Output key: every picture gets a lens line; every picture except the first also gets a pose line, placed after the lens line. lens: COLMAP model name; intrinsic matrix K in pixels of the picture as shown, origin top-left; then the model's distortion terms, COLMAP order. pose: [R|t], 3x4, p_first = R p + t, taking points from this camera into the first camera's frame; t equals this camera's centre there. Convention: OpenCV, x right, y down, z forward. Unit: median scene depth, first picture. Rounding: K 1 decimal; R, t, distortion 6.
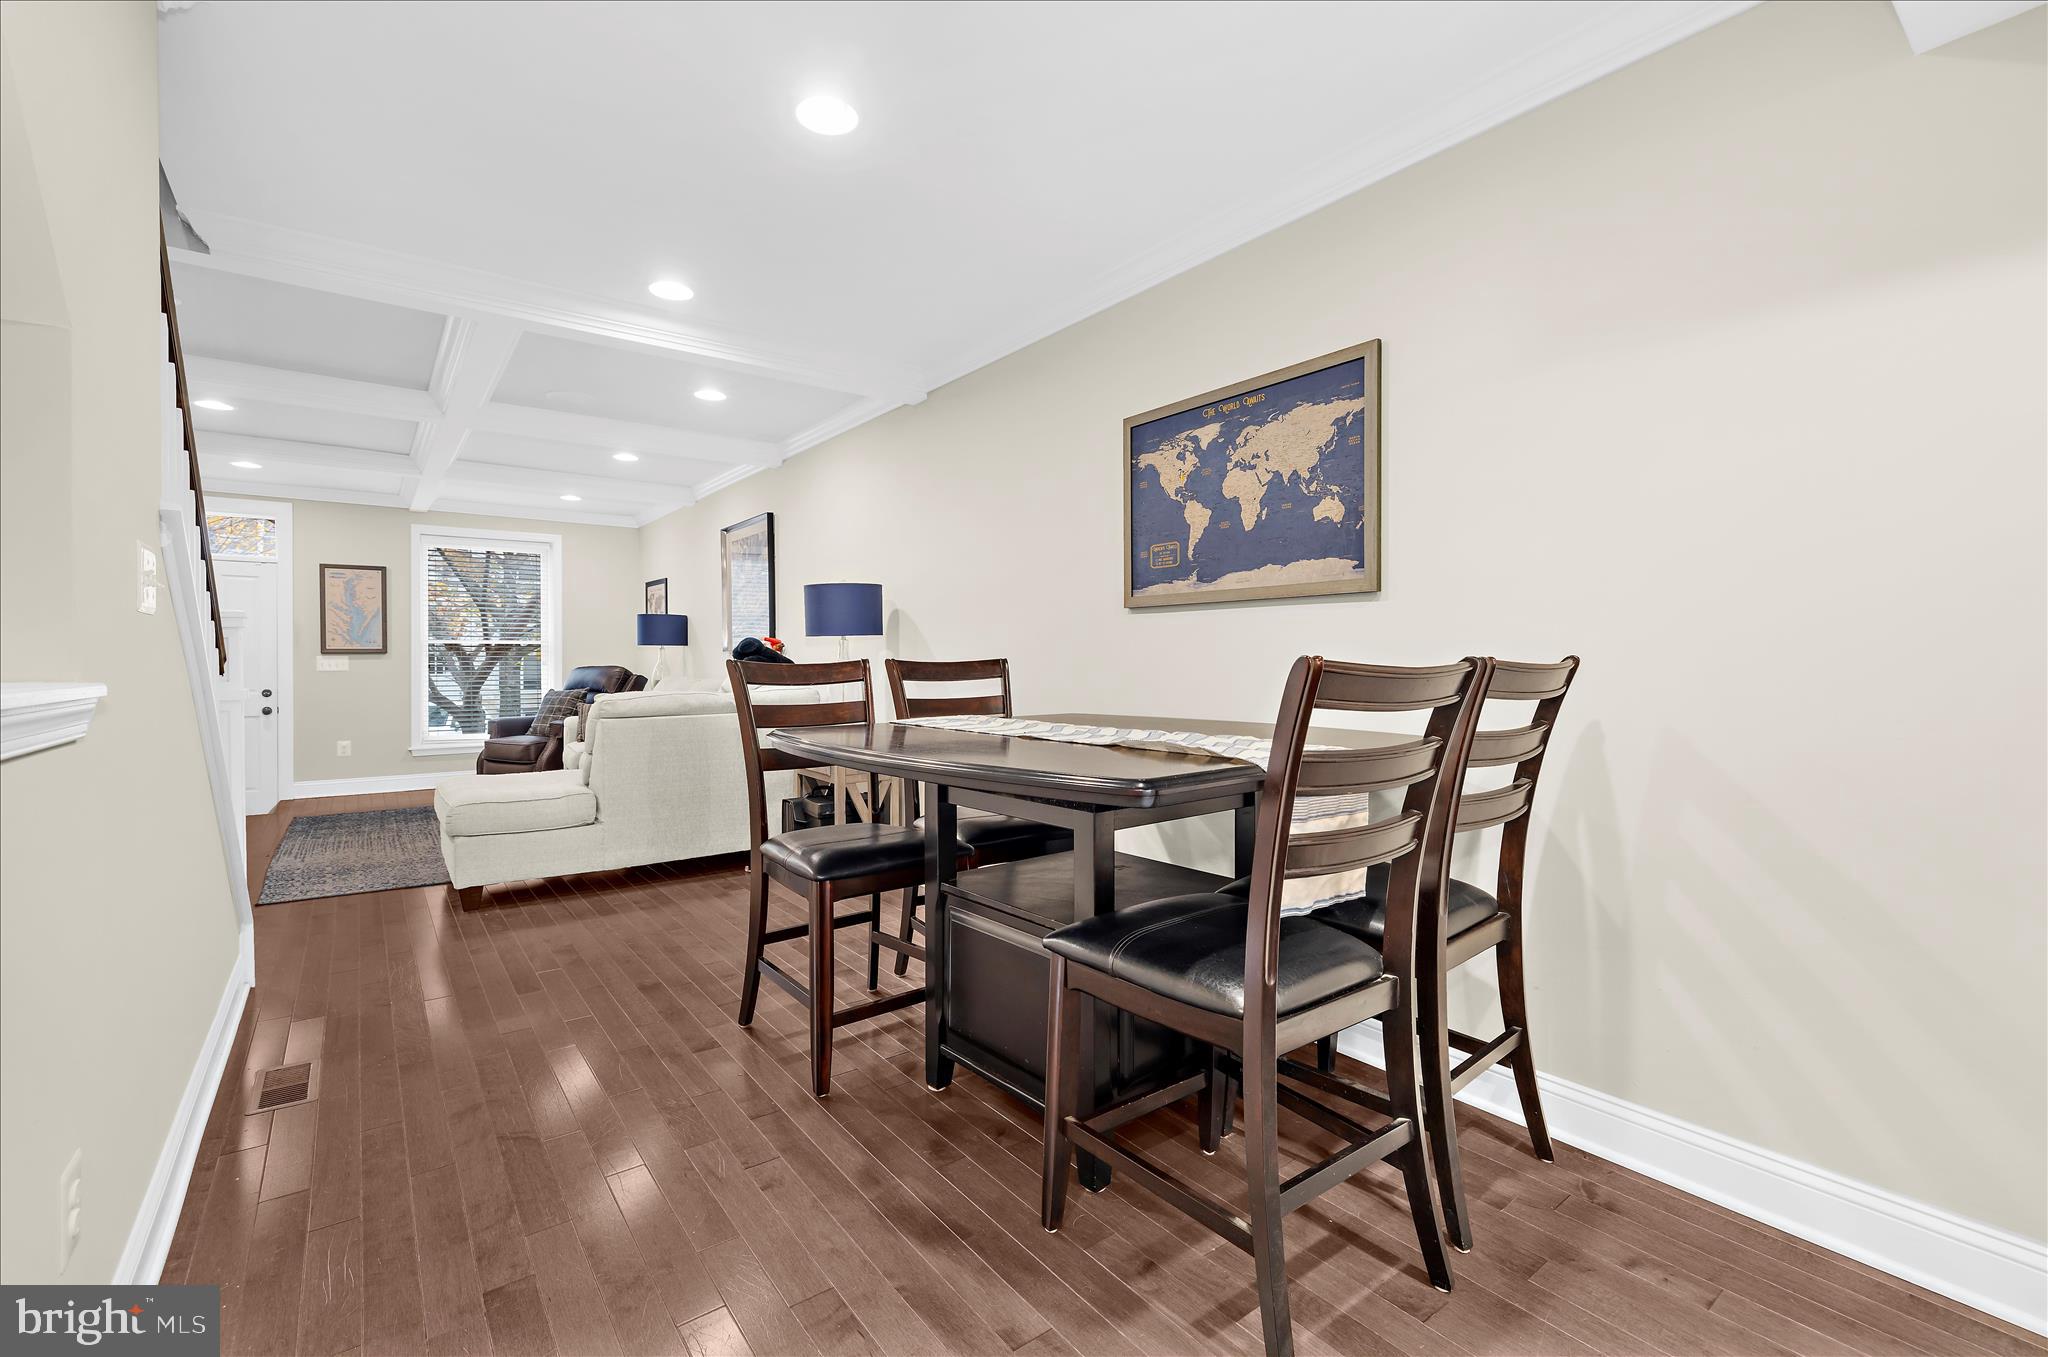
lens RADIAL K [[866.5, 0, 1015.2], [0, 866.5, 670.3], [0, 0, 1]] dist [0.005311, 0.000457]
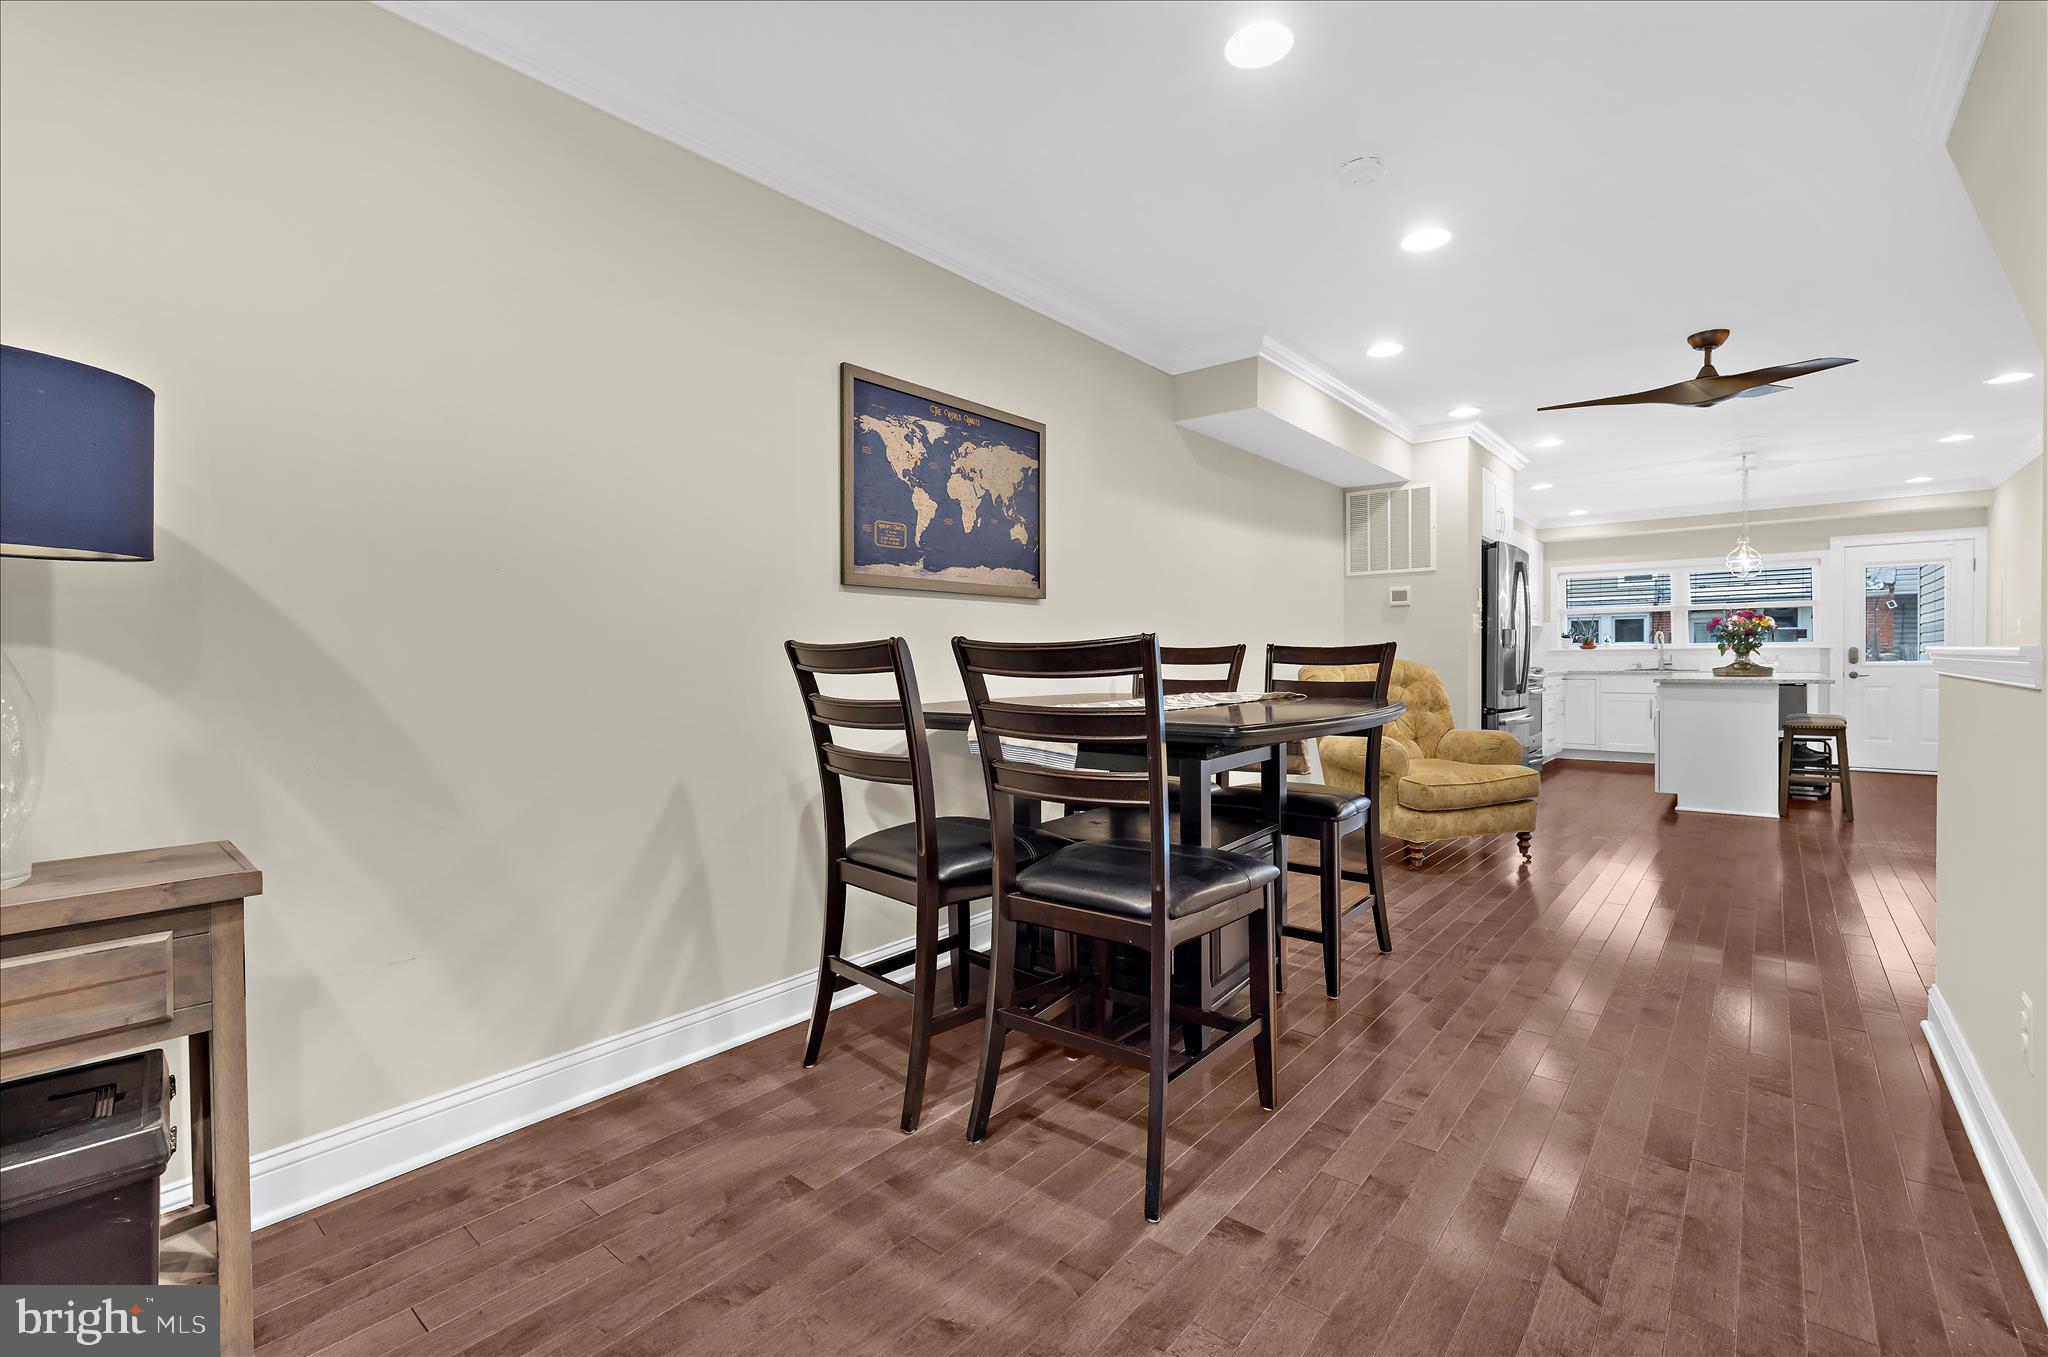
lens RADIAL K [[866.5, 0, 1022.9], [0, 866.5, 670.7], [0, 0, 1]] dist [0.005311, 0.000457]
pose [[-0.210253, -0.016525, 0.977507, -0.818835], [0.017240, 0.999639, 0.020607, -0.001493], [-0.977495, 0.021185, -0.209892, 1.106764]]
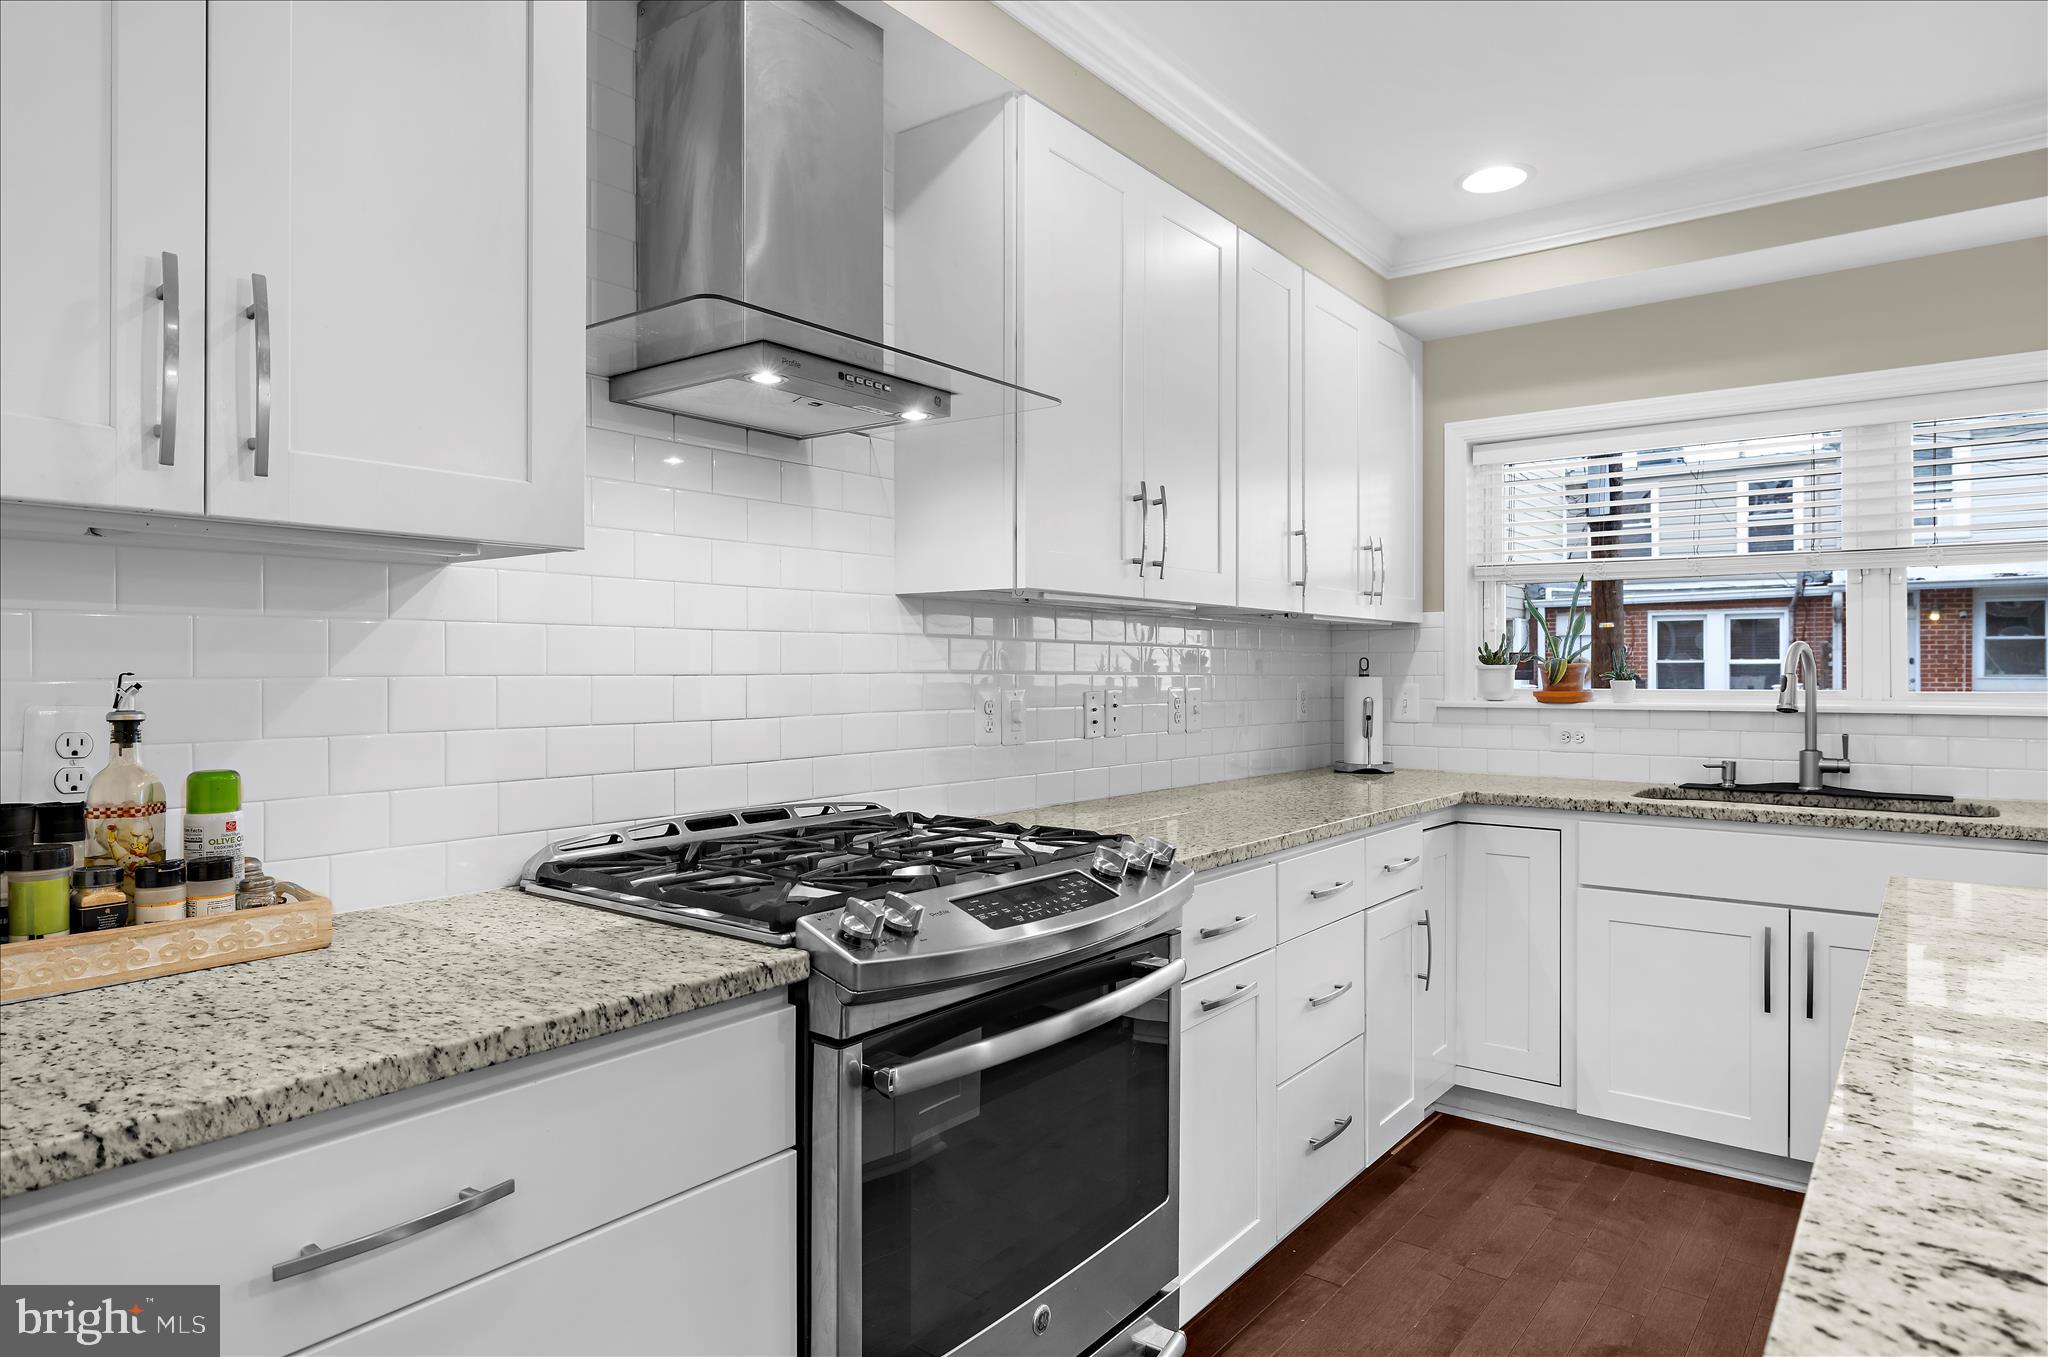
lens RADIAL K [[1198.9, 0, 1016.6], [0, 1198.9, 673.8], [0, 0, 1]] dist [-0.006139, -0.001299]
pose [[-0.256345, -0.007017, 0.966560, 0.868892], [0.010257, 0.999898, 0.009979, -0.029811], [-0.966531, 0.012472, -0.256247, -0.798503]]
